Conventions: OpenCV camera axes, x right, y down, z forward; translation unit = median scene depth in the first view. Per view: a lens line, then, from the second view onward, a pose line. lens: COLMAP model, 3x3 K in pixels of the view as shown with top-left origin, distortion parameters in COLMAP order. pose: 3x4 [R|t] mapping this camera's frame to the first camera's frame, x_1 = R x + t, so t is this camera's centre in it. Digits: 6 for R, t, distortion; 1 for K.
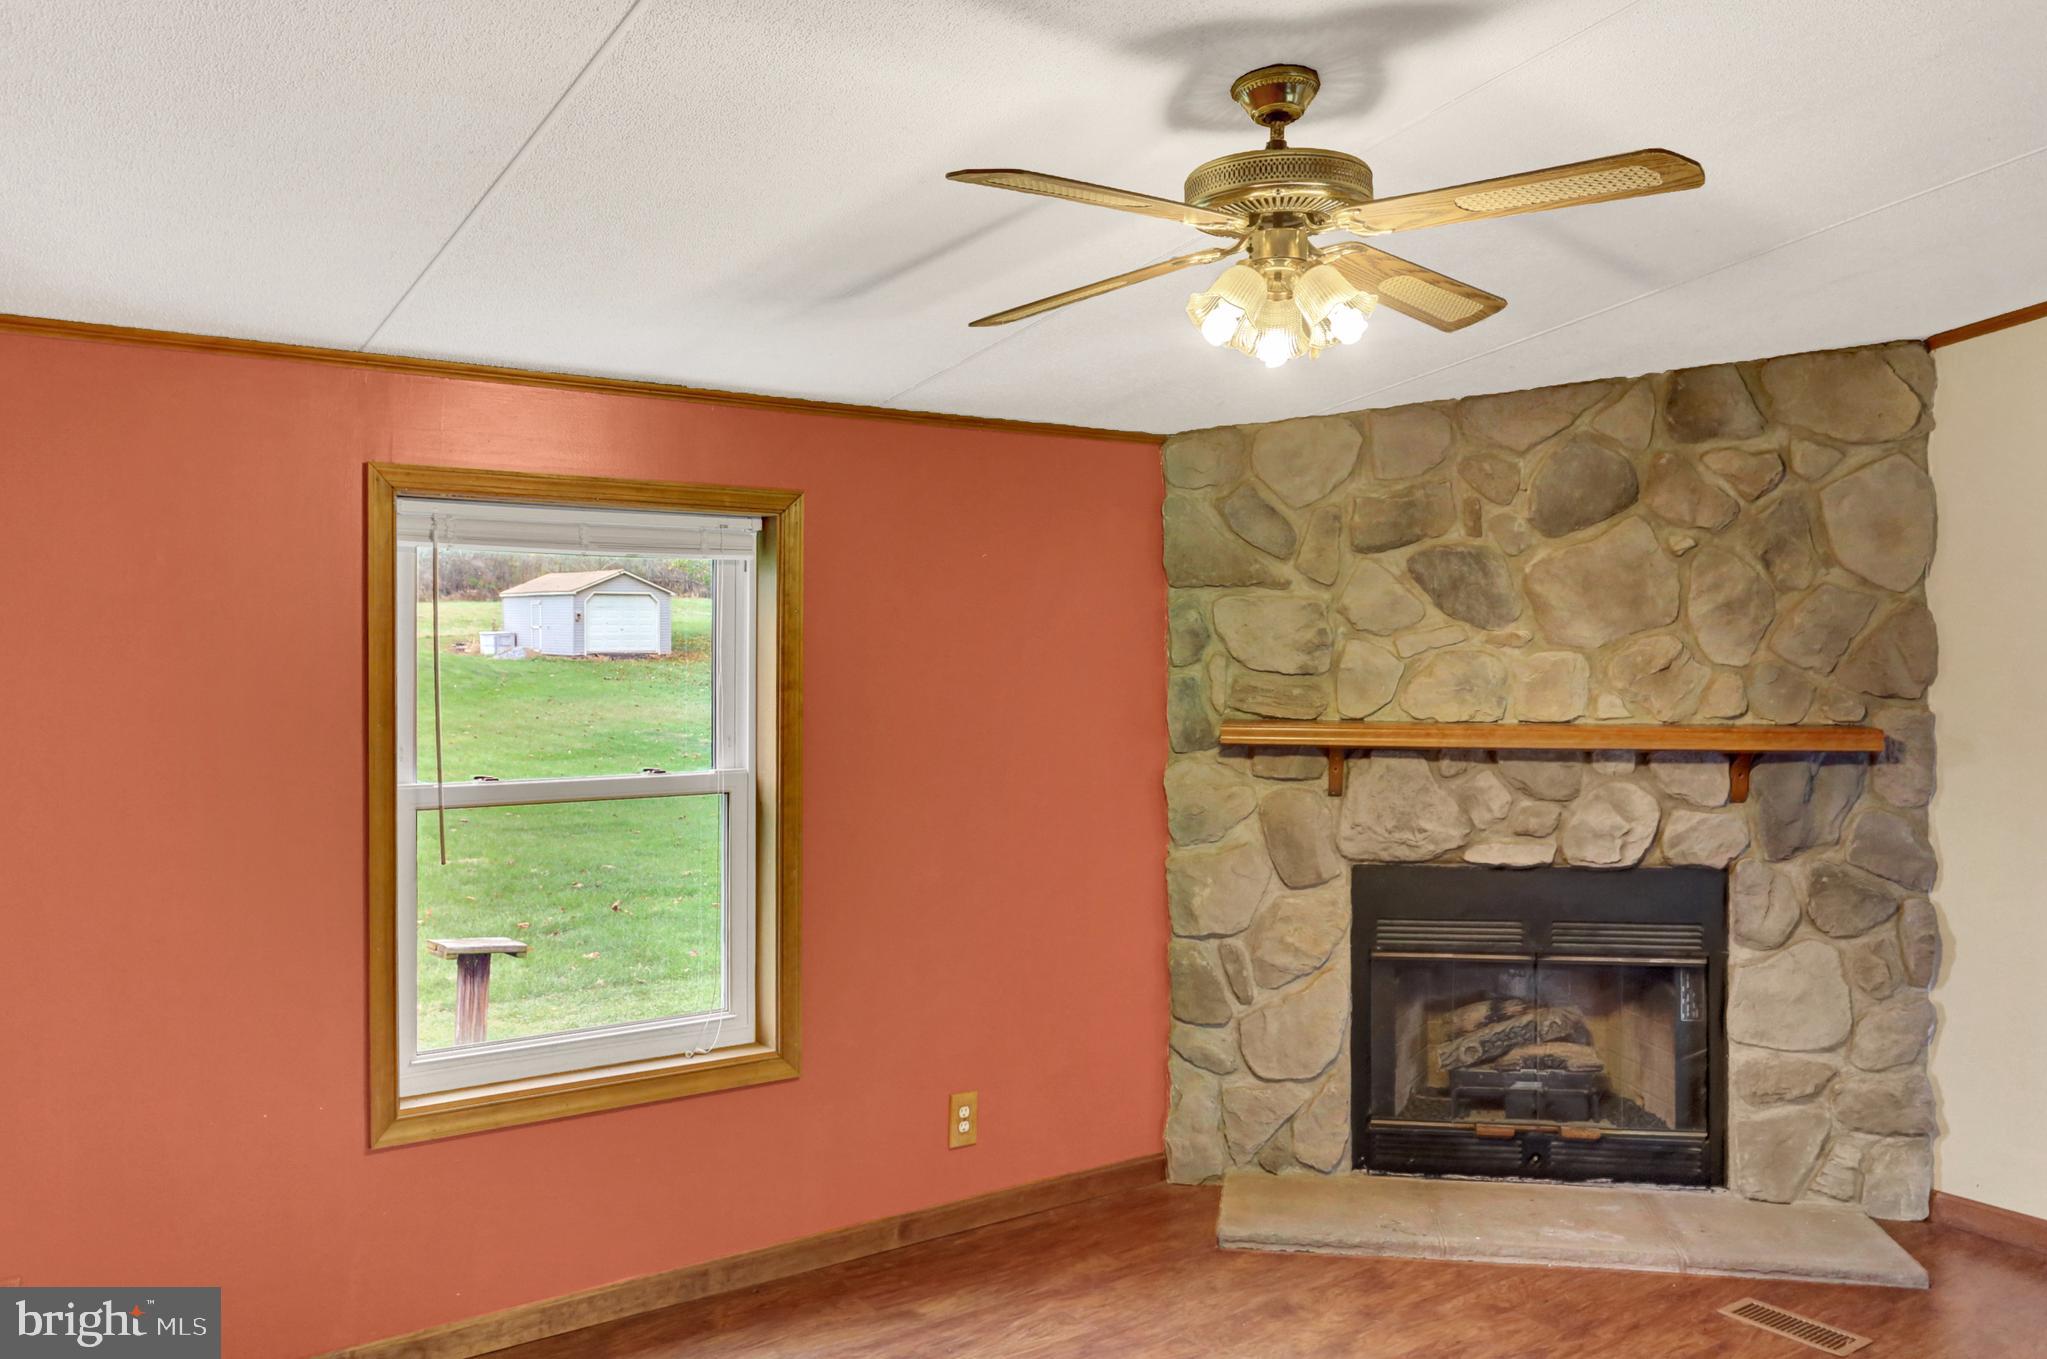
lens RADIAL K [[1633.1, 0, 1025.0], [0, 1633.1, 656.8], [0, 0, 1]] dist [-0.000200, 0.009900]
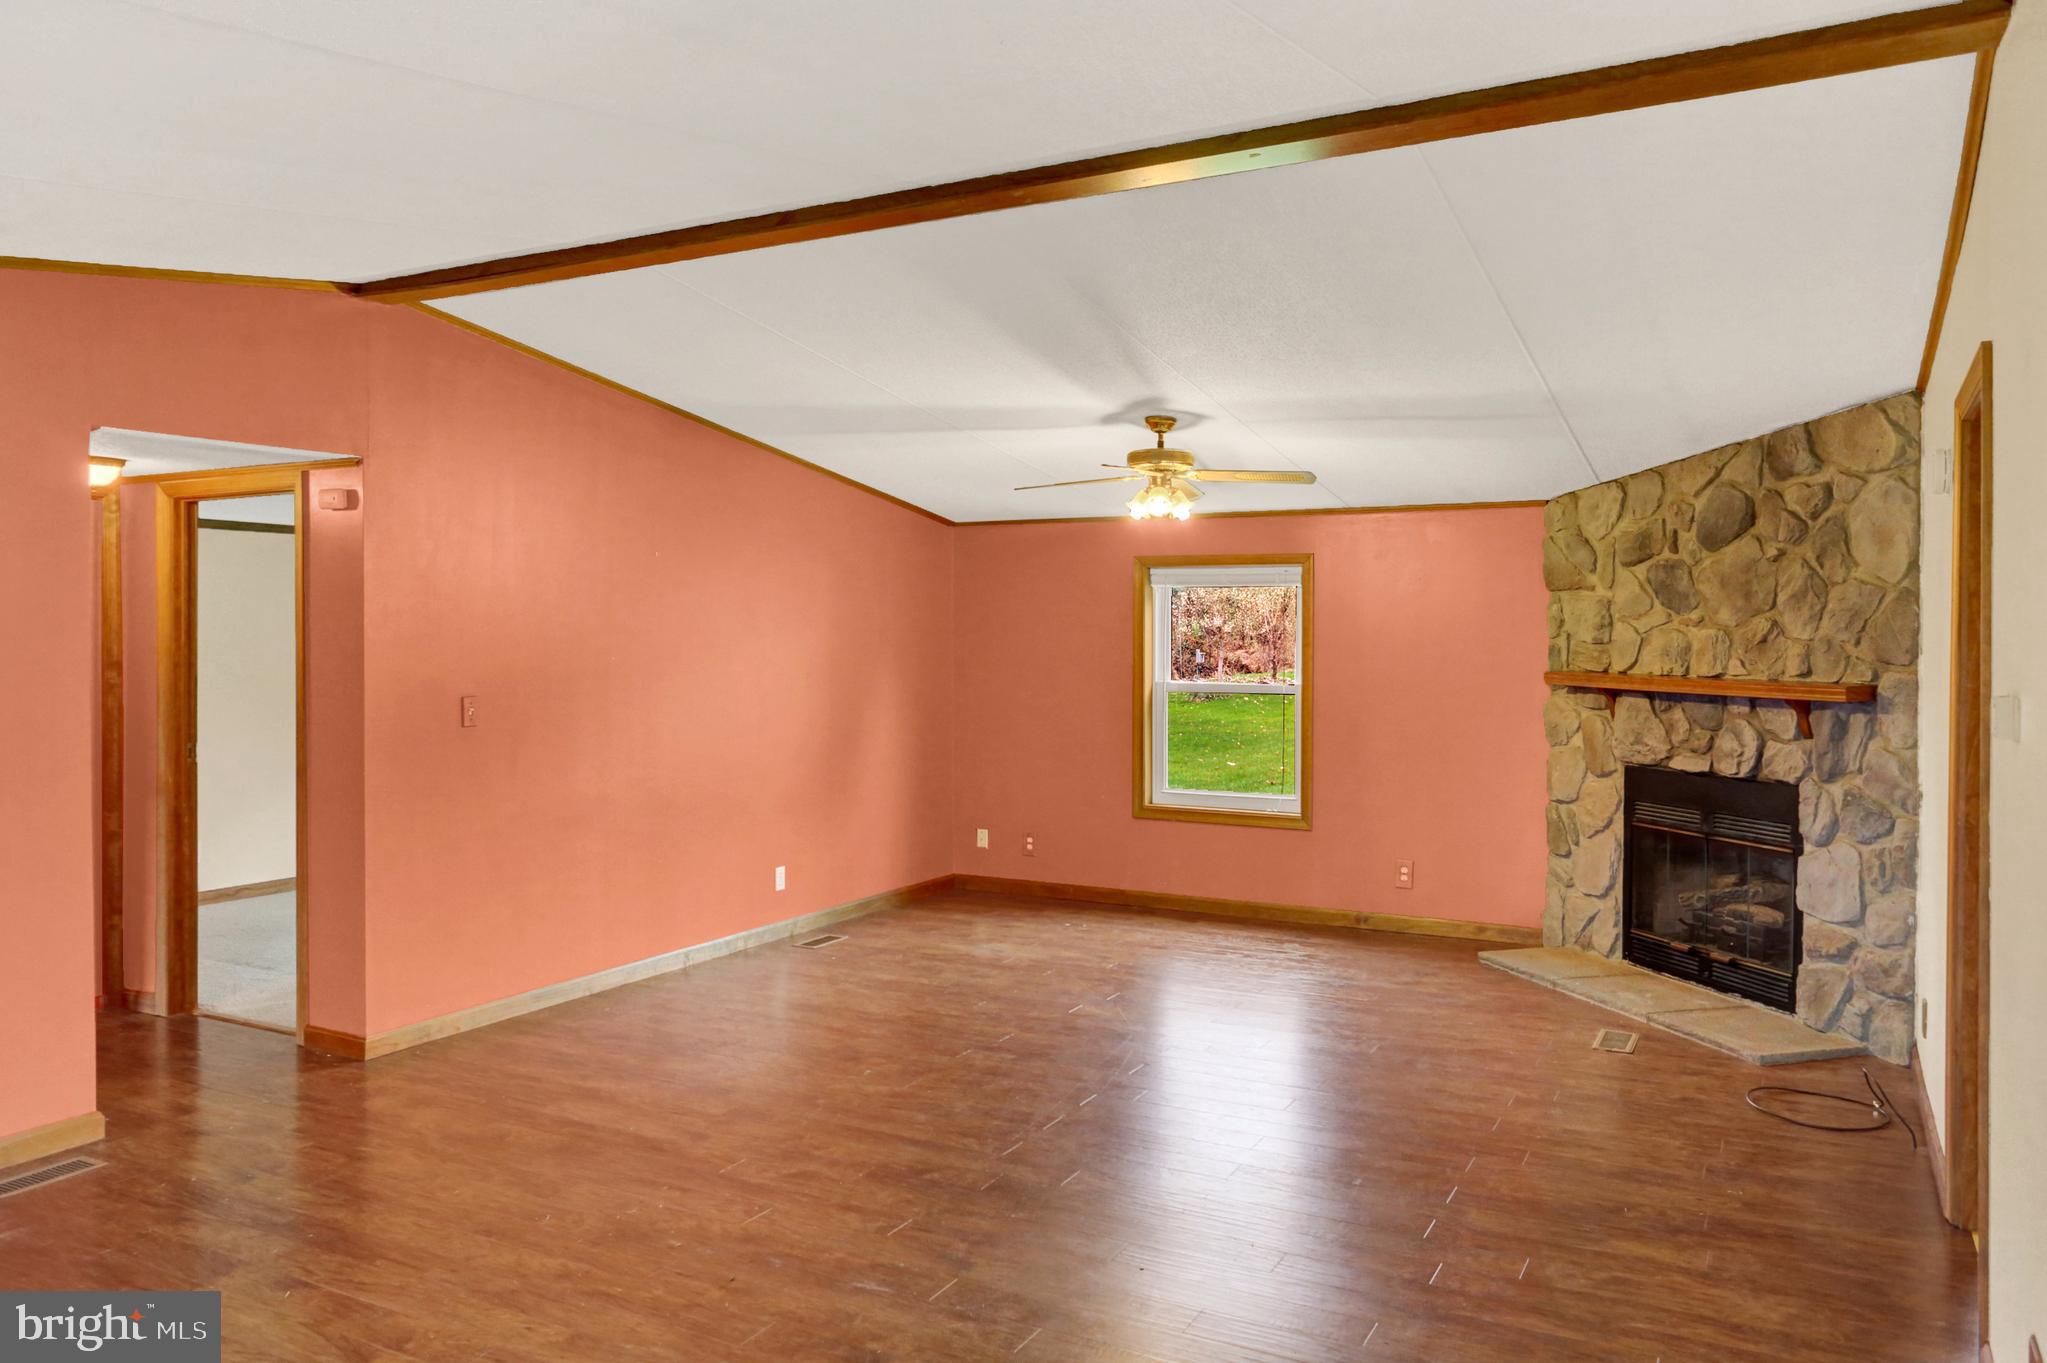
lens RADIAL K [[1450.6, 0, 1020.2], [0, 1450.6, 638.1], [0, 0, 1]] dist [0.000945, 0.000568]
pose [[0.428189, 0.006278, -0.903667, 1.241240], [-0.012360, 0.999923, 0.001090, 0.011160], [0.903605, 0.010702, 0.428234, -0.127538]]
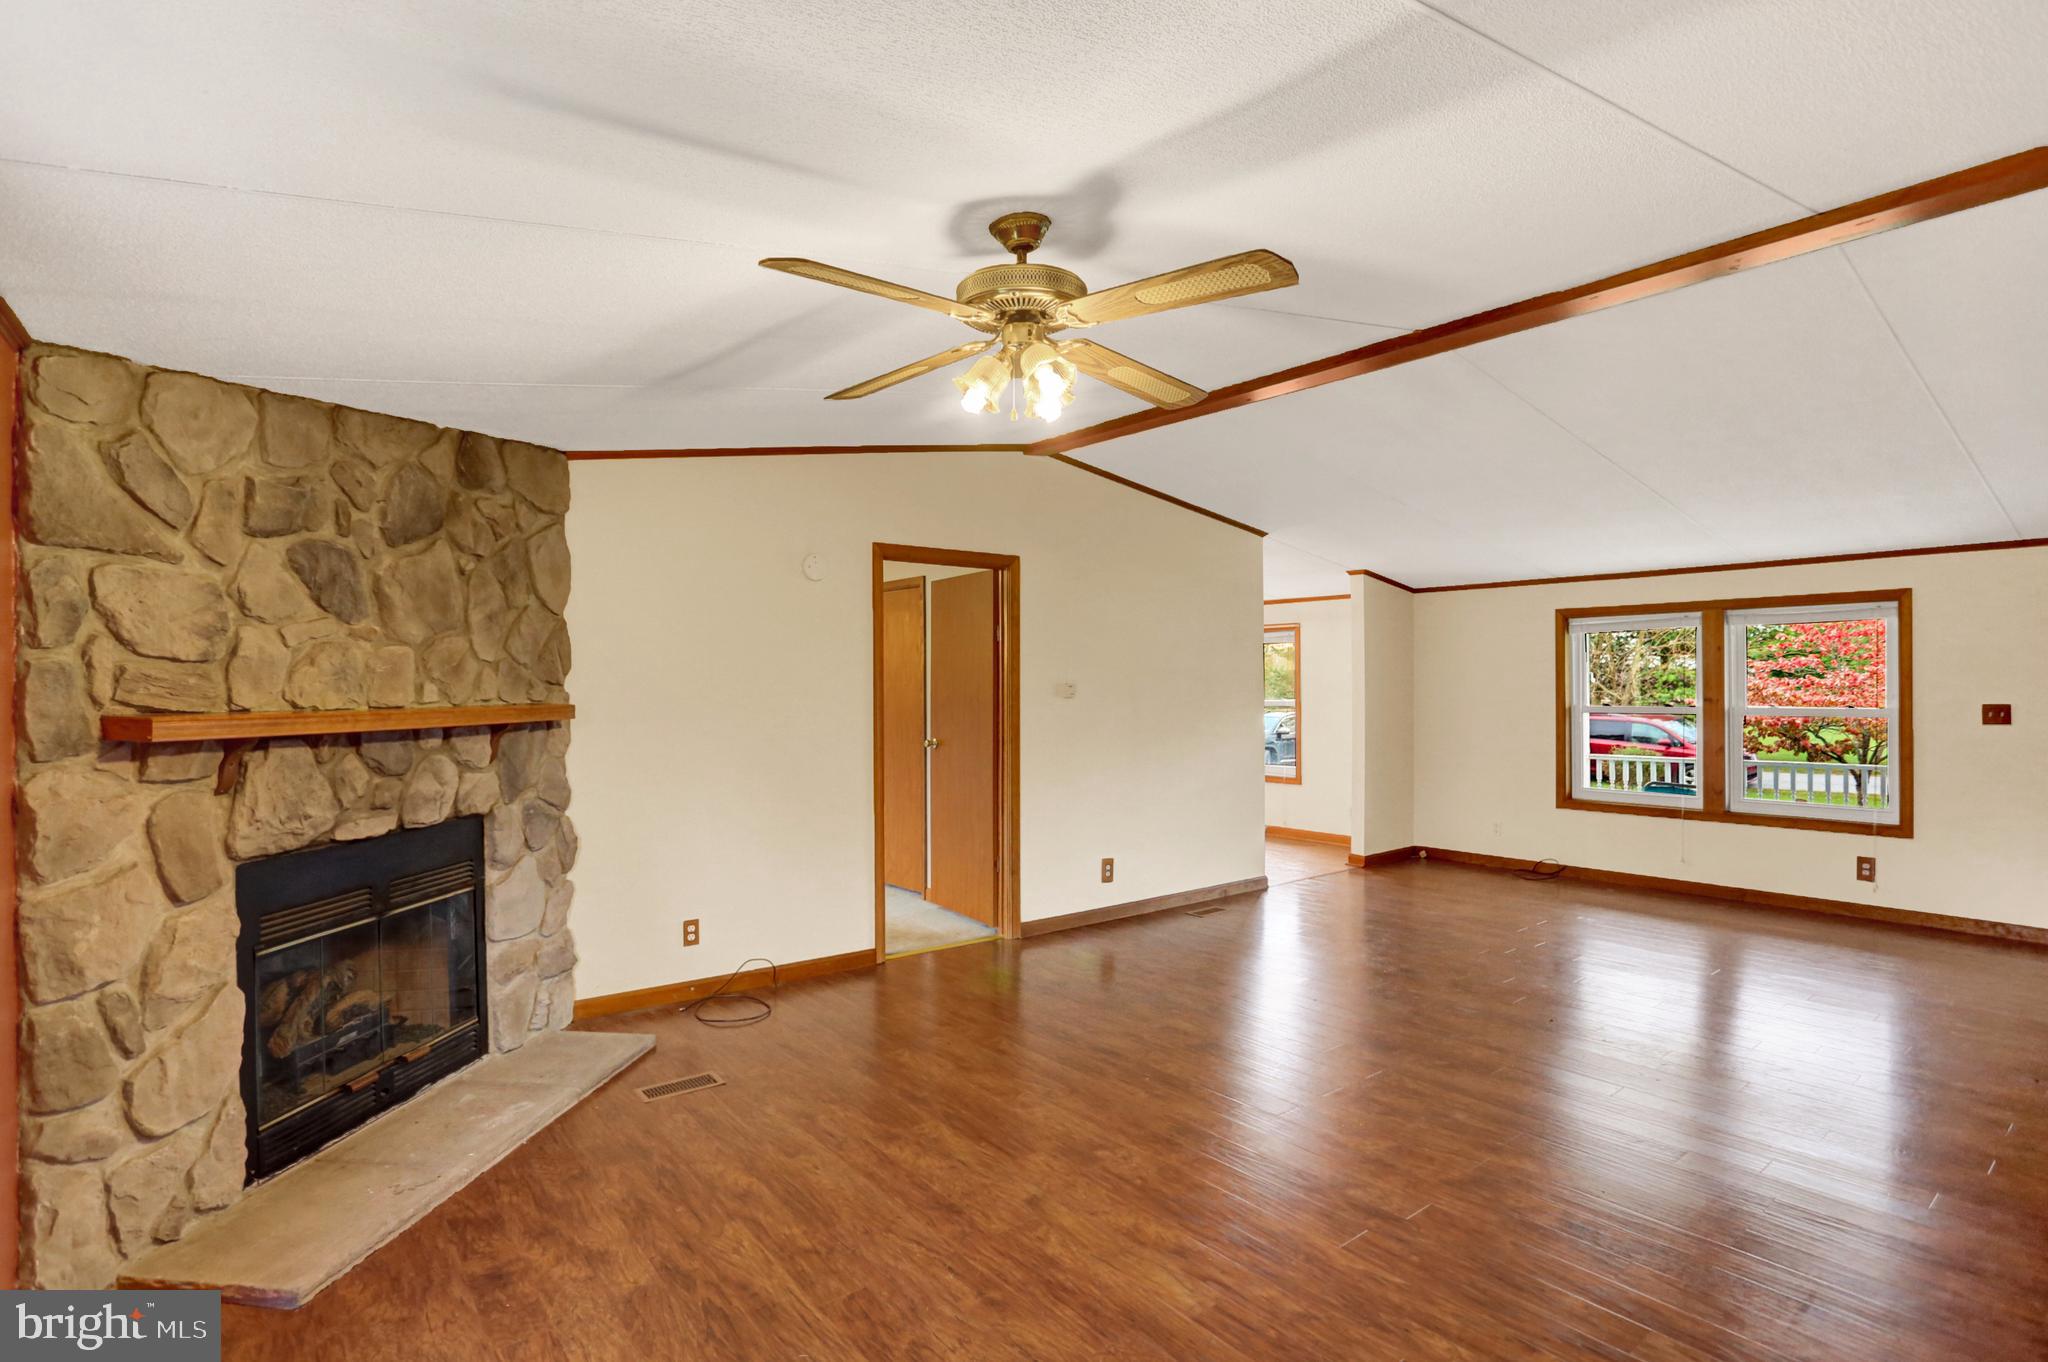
lens RADIAL K [[1019.4, 0, 1024.0], [0, 1019.4, 681.0], [0, 0, 1]] dist [0.001310, 0.000227]
pose [[-0.039905, 0.004368, 0.999194, -0.413378], [0.008118, 0.999959, -0.004048, 0.027876], [-0.999170, 0.007950, -0.039939, 0.583582]]
